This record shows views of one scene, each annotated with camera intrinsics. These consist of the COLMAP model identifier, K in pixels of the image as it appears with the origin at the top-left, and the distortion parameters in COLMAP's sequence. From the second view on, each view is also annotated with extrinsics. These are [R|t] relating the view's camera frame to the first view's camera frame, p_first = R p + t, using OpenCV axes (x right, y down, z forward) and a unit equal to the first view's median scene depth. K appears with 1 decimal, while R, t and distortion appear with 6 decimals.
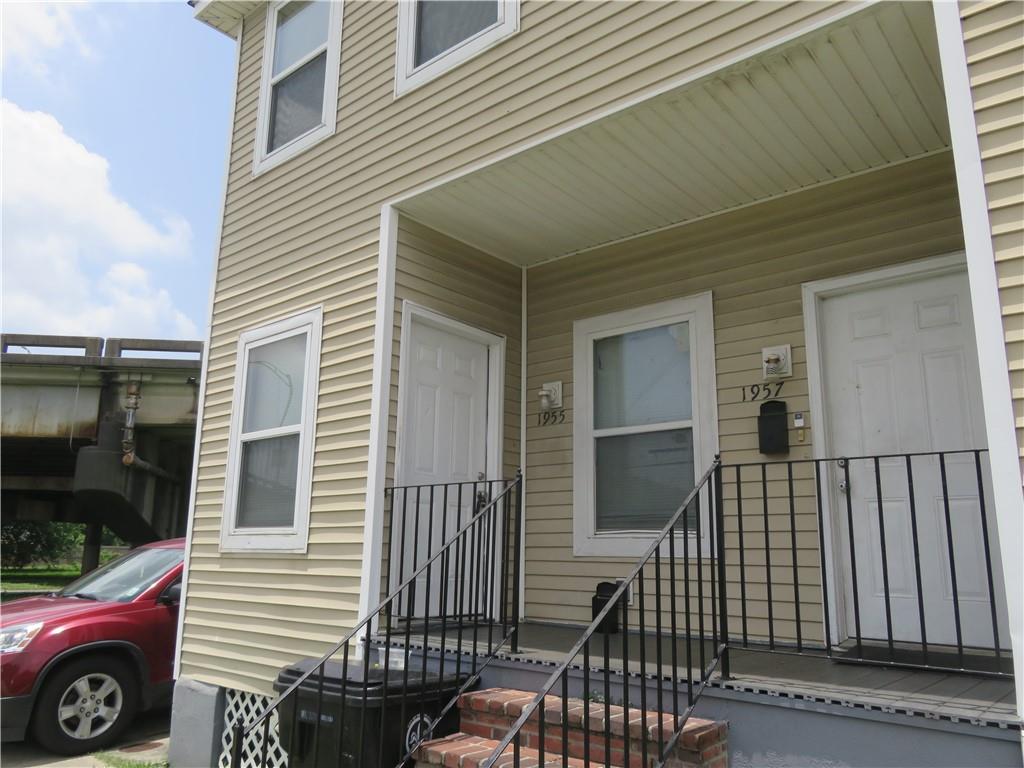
lens RADIAL K [[763.6, 0, 512.0], [0, 763.6, 384.0], [0, 0, 1]] dist [-0.011615, -0.001486]
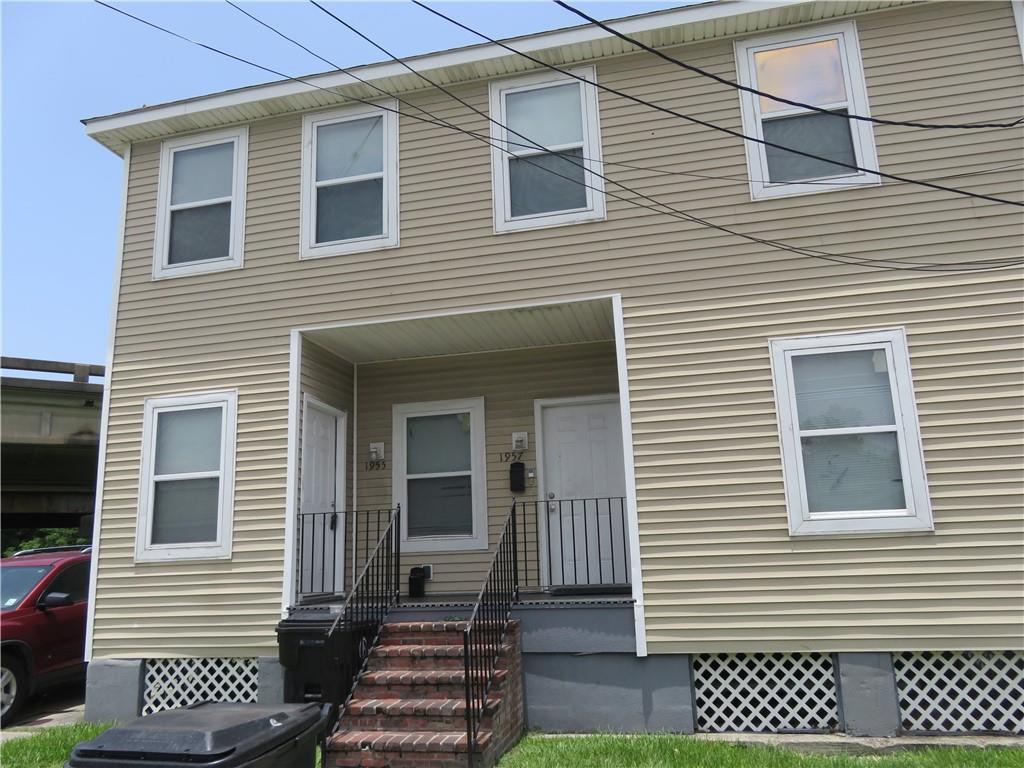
lens RADIAL K [[763.6, 0, 512.0], [0, 763.6, 384.0], [0, 0, 1]] dist [-0.011615, -0.001486]
pose [[0.892203, 0.054714, 0.448308, -0.437278], [-0.049630, 0.998501, -0.023092, -0.107026], [-0.448899, -0.001646, 0.893581, -0.551645]]
